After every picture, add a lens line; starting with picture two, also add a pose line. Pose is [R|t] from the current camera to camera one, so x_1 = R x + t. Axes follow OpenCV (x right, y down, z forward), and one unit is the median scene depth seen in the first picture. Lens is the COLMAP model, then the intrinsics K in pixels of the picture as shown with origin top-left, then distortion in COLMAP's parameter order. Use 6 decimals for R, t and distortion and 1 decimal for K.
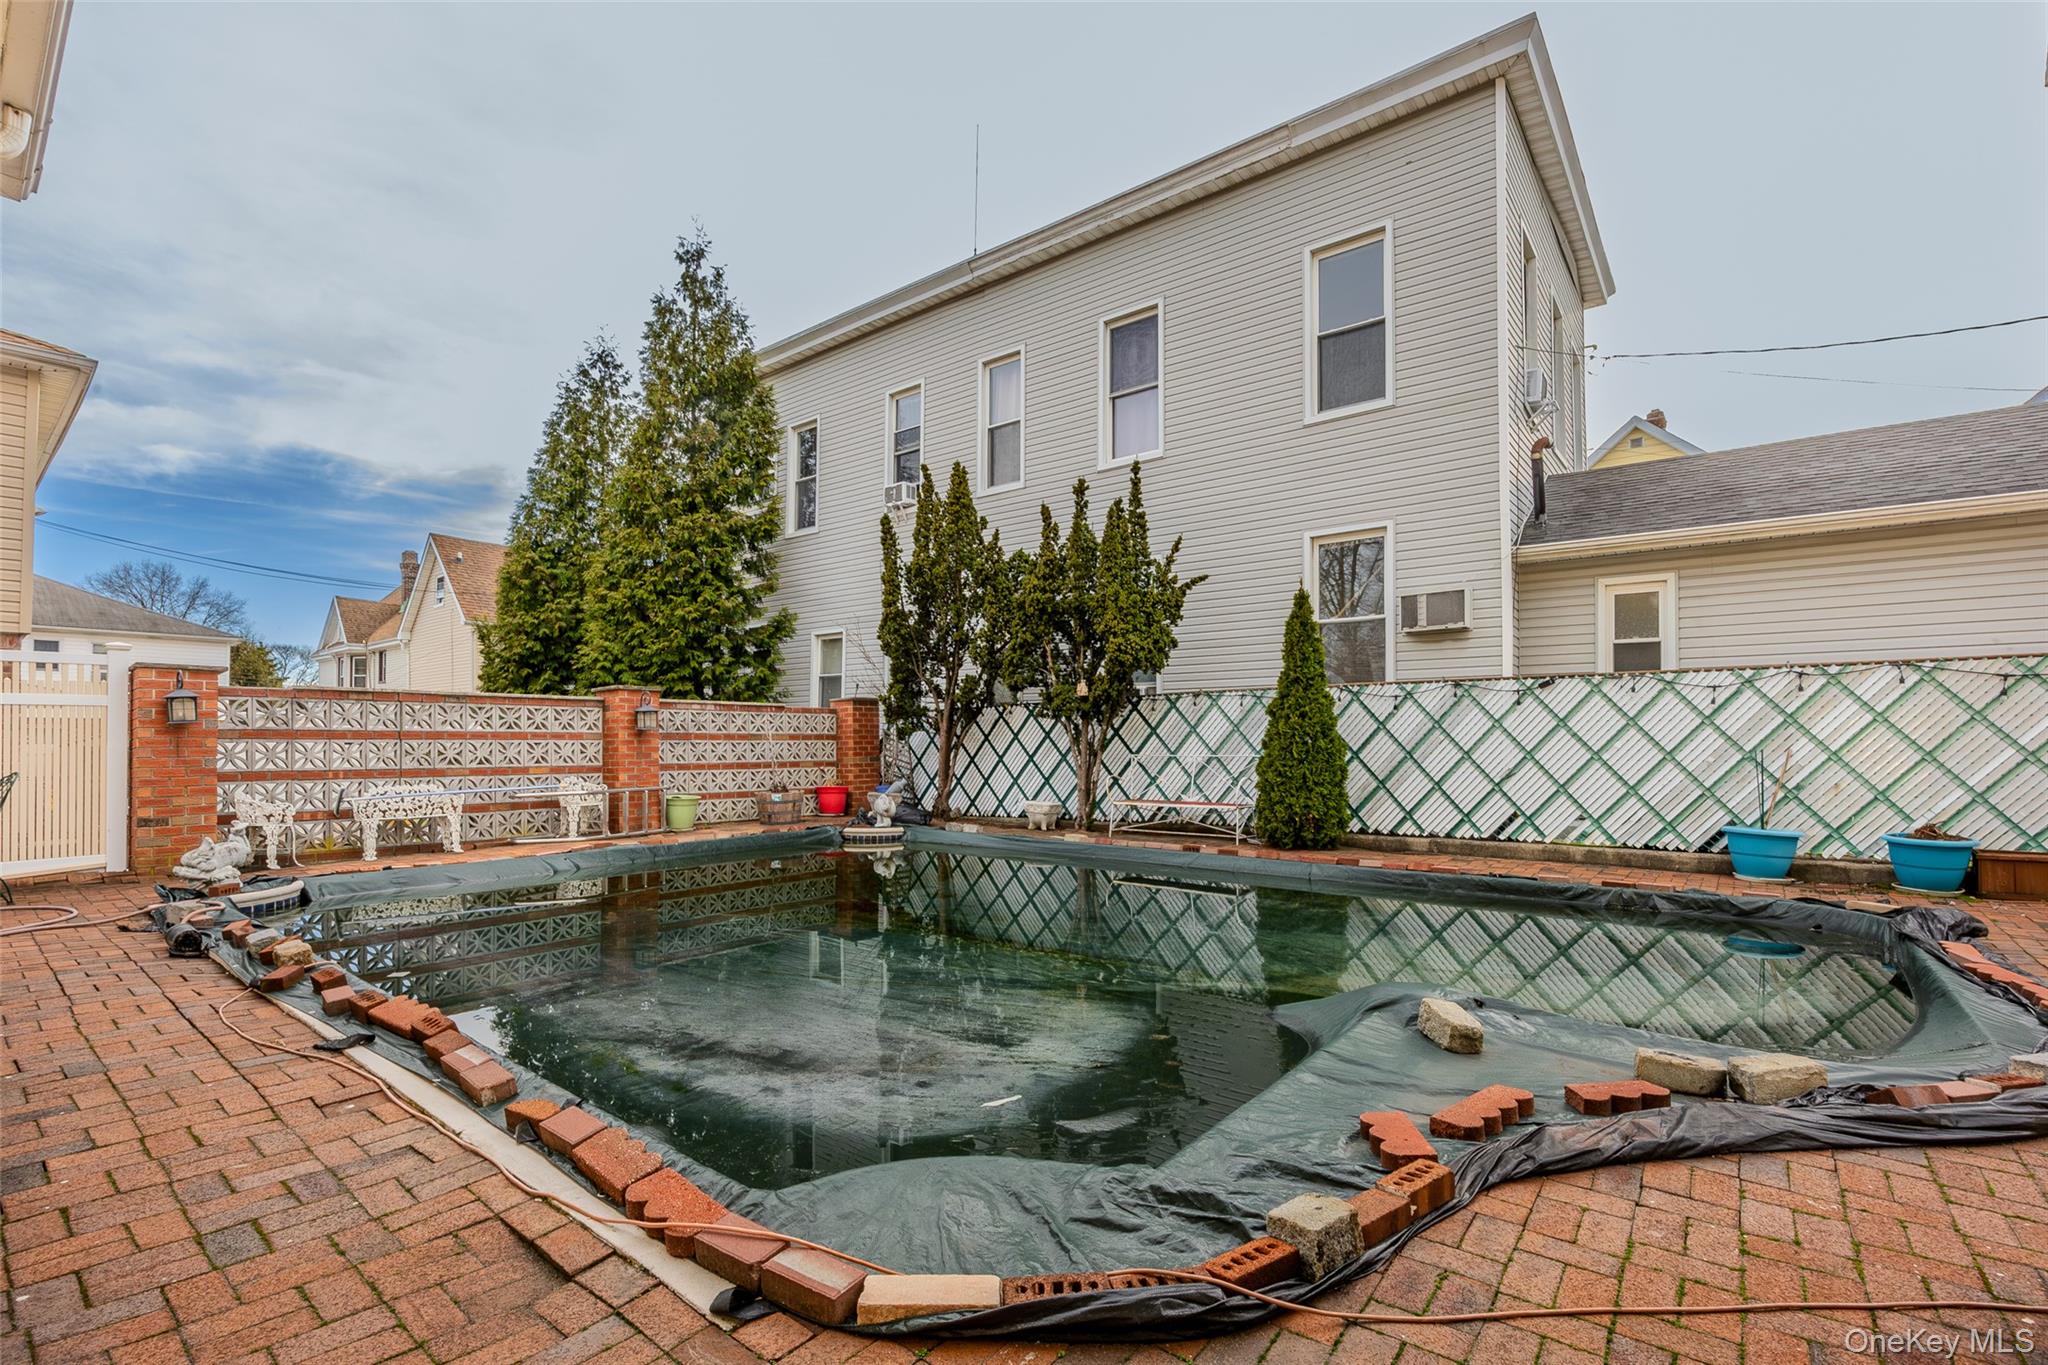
lens RADIAL K [[967.2, 0, 1017.3], [0, 967.2, 723.9], [0, 0, 1]] dist [-0.001413, -0.000111]
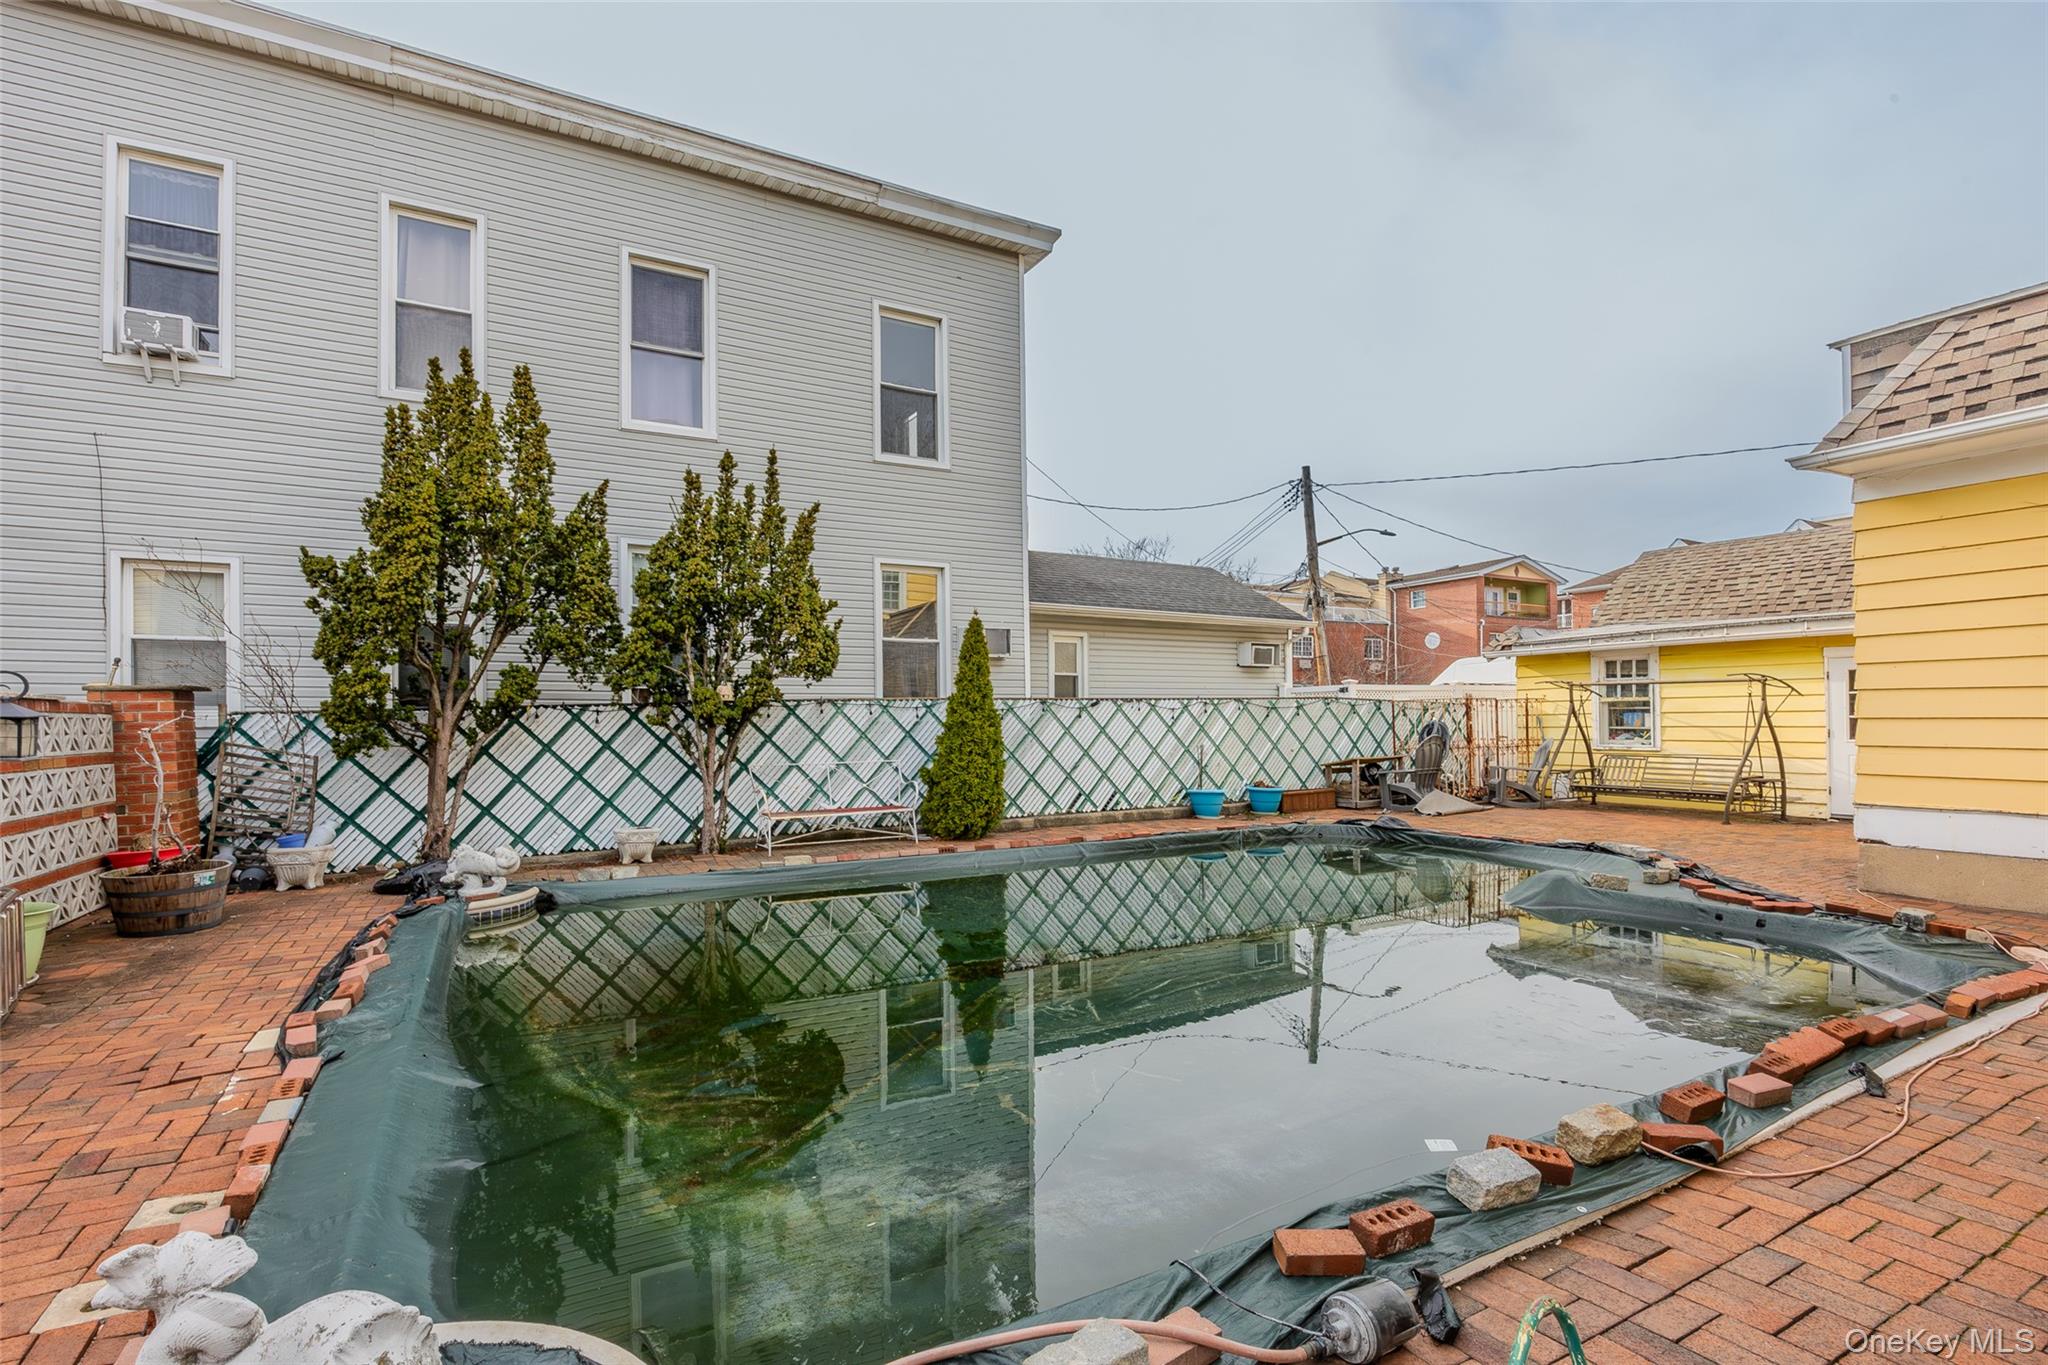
lens RADIAL K [[899.7, 0, 1016.0], [0, 899.7, 721.9], [0, 0, 1]] dist [0.008257, -0.000368]
pose [[0.388450, -0.000824, 0.921470, -0.683468], [-0.004827, 0.999984, 0.002929, -0.015531], [-0.921457, -0.005585, 0.388439, 0.517572]]
